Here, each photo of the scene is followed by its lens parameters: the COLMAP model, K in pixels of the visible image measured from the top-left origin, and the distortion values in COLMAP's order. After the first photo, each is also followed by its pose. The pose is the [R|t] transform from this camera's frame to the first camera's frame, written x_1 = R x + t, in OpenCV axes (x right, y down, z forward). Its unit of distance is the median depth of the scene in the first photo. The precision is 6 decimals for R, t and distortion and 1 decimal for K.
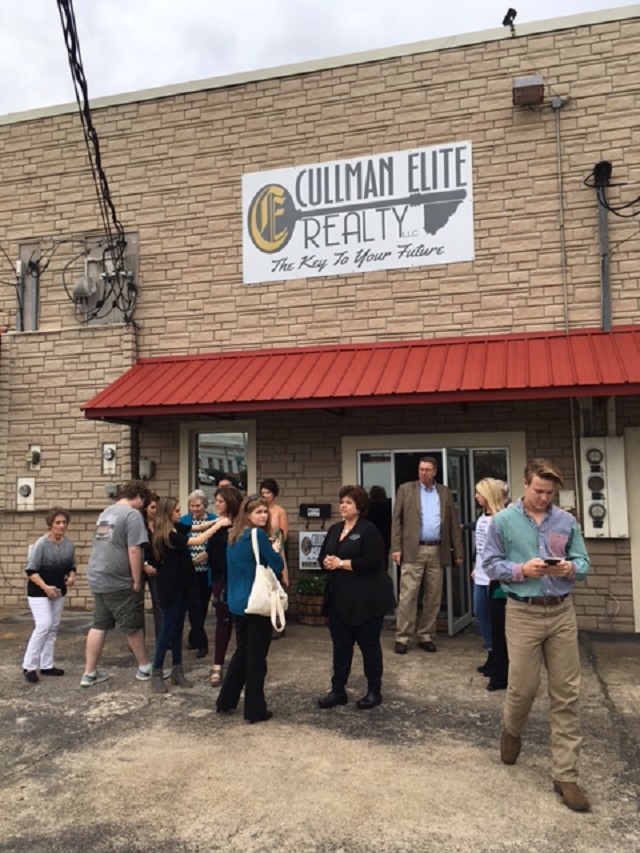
lens RADIAL K [[729.6, 0, 320.0], [0, 729.6, 426.5], [0, 0, 1]] dist [0.078572, -0.114853]
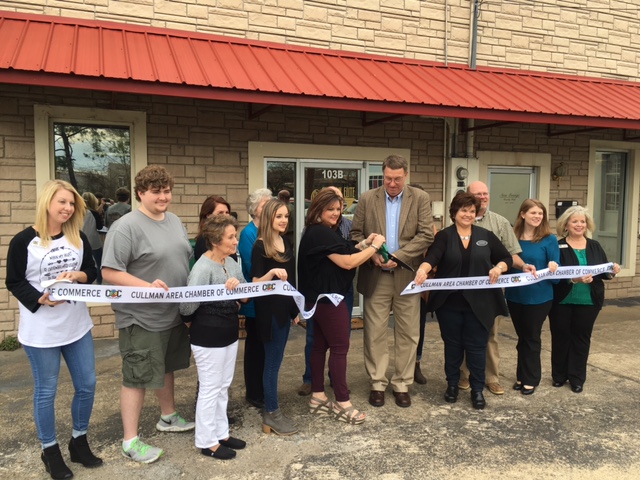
lens RADIAL K [[547.4, 0, 320.0], [0, 547.4, 240.0], [0, 0, 1]] dist [0.078572, -0.114853]
pose [[0.794577, -0.026579, 0.606582, -0.361858], [-0.068001, 0.988860, 0.132407, 0.043692], [-0.603344, -0.146456, 0.783918, 0.402904]]
